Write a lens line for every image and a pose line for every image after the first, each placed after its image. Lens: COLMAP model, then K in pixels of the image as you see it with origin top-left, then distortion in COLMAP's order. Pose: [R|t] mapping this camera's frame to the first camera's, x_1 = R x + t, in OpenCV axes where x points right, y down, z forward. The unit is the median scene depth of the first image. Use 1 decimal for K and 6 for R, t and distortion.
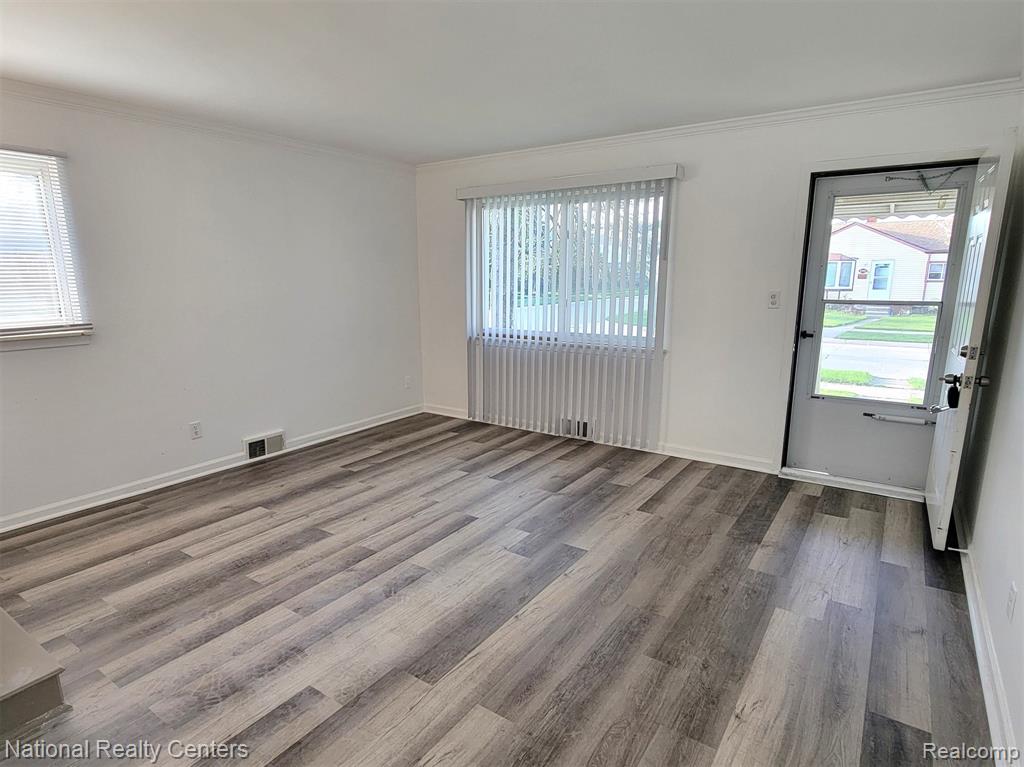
lens RADIAL K [[565.0, 0, 505.8], [0, 565.0, 388.7], [0, 0, 1]] dist [-0.000223, -0.001383]
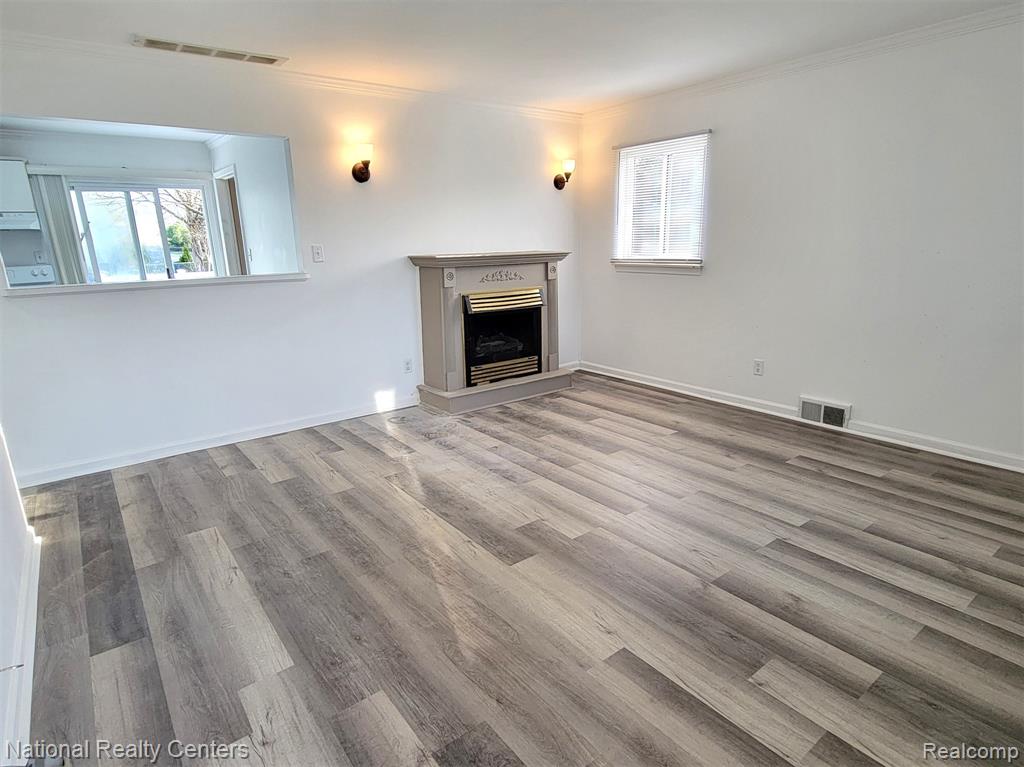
lens RADIAL K [[565.0, 0, 505.8], [0, 565.0, 388.7], [0, 0, 1]] dist [-0.000223, -0.001383]
pose [[-0.296864, 0.256308, -0.919879, 0.729099], [-0.168115, 0.934232, 0.314561, -0.179067], [0.940005, 0.248027, -0.234250, 0.989828]]
